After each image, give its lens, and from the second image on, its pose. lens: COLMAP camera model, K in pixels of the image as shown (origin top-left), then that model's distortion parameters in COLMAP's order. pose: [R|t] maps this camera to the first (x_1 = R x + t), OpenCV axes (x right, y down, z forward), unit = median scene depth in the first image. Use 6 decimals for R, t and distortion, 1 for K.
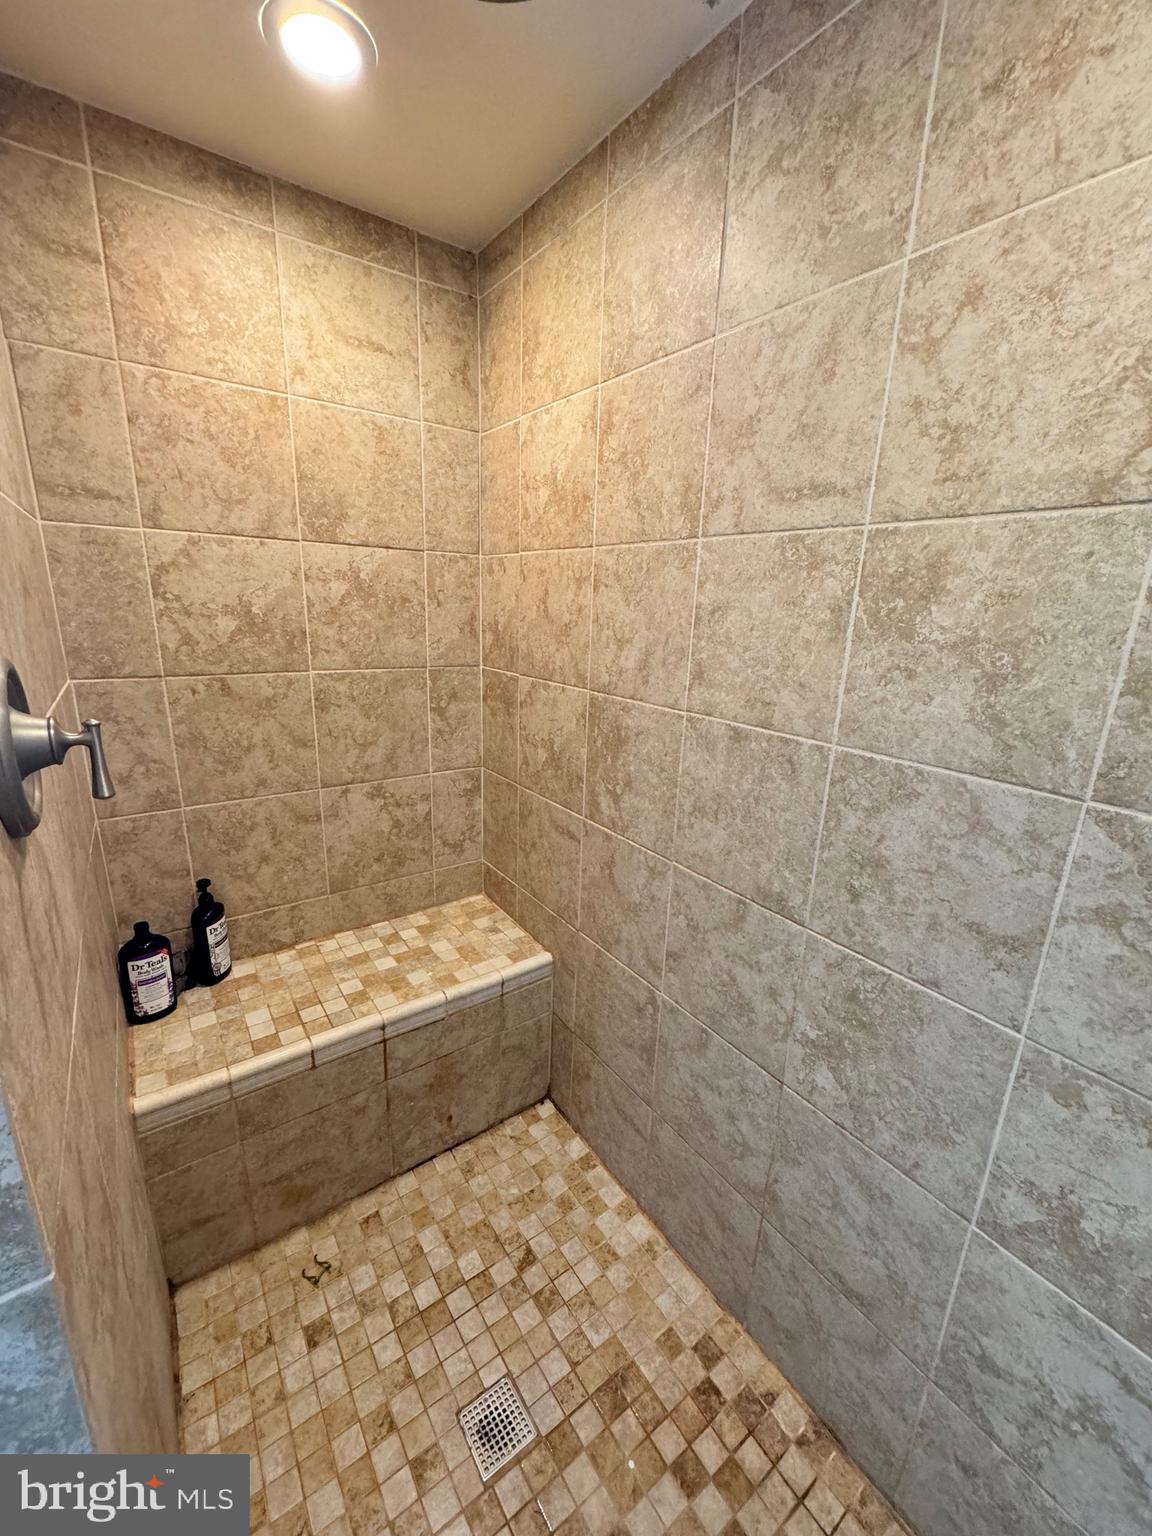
lens RADIAL K [[610.0, 0, 574.9], [0, 610.0, 772.7], [0, 0, 1]] dist [0.000800, 0.000281]
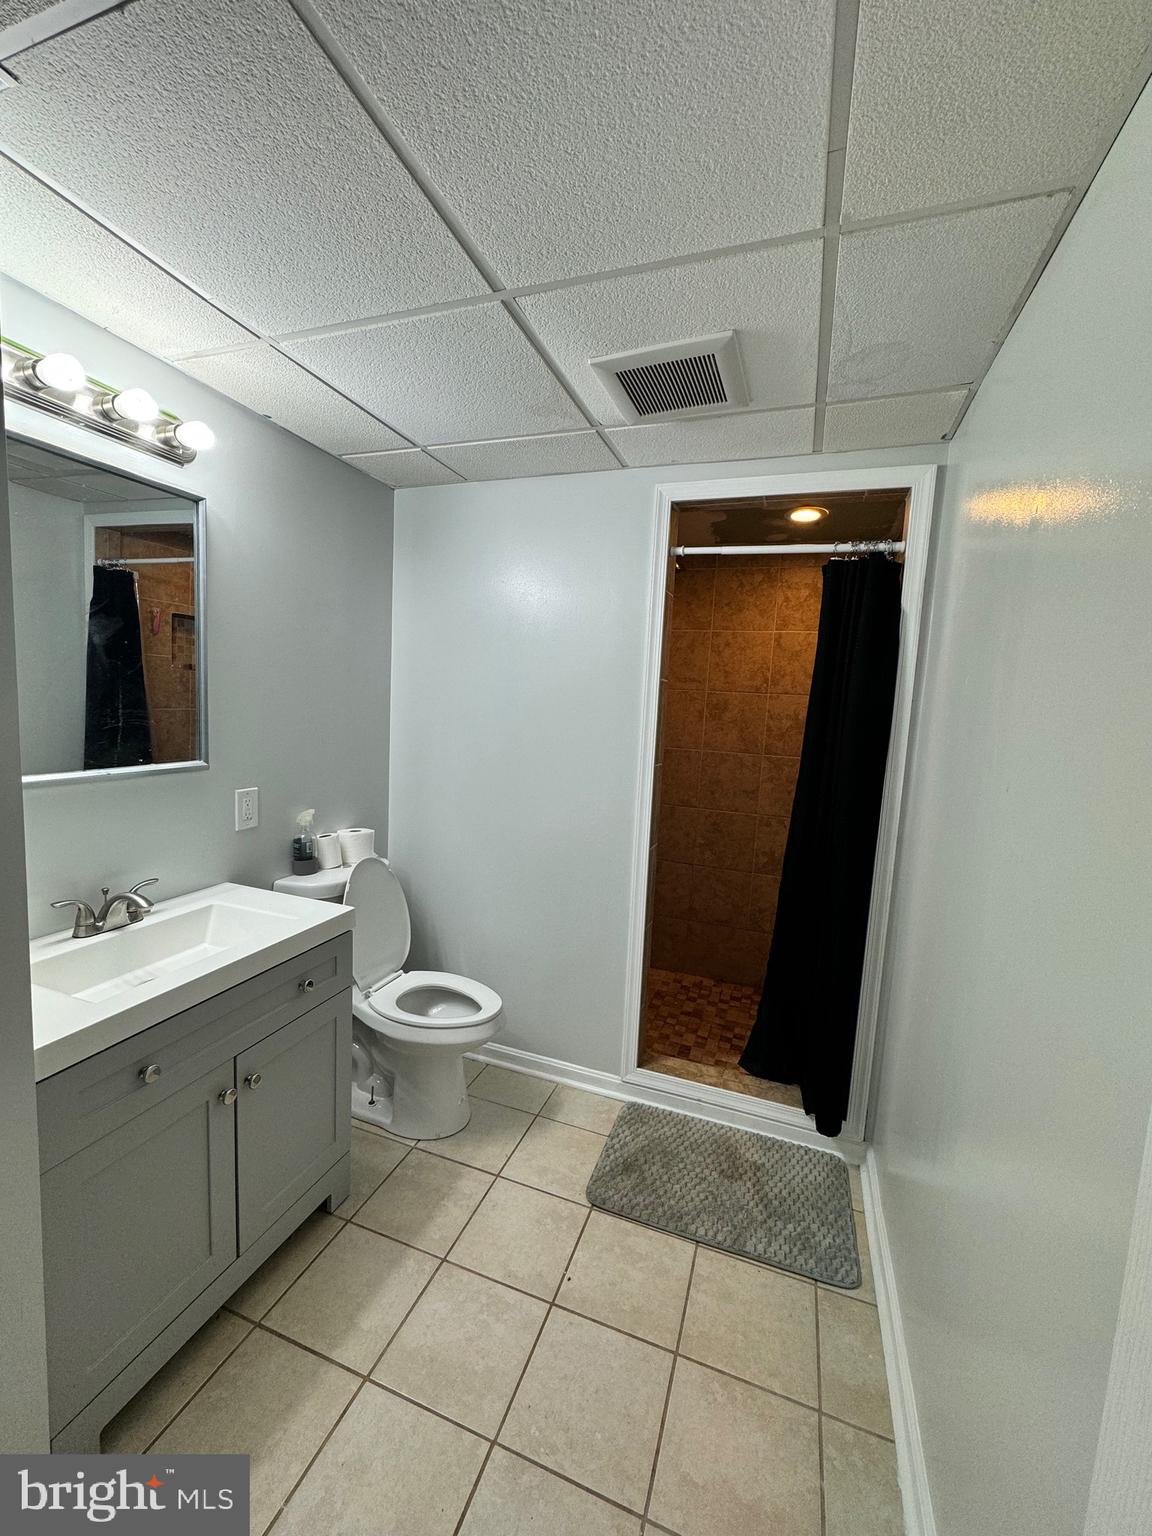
lens RADIAL K [[610.0, 0, 574.9], [0, 610.0, 772.7], [0, 0, 1]] dist [0.000800, 0.000281]
pose [[0.828331, -0.051323, 0.557884, -2.303778], [0.124971, 0.987631, -0.094695, 0.347537], [-0.546123, 0.148158, 0.824499, -1.578733]]
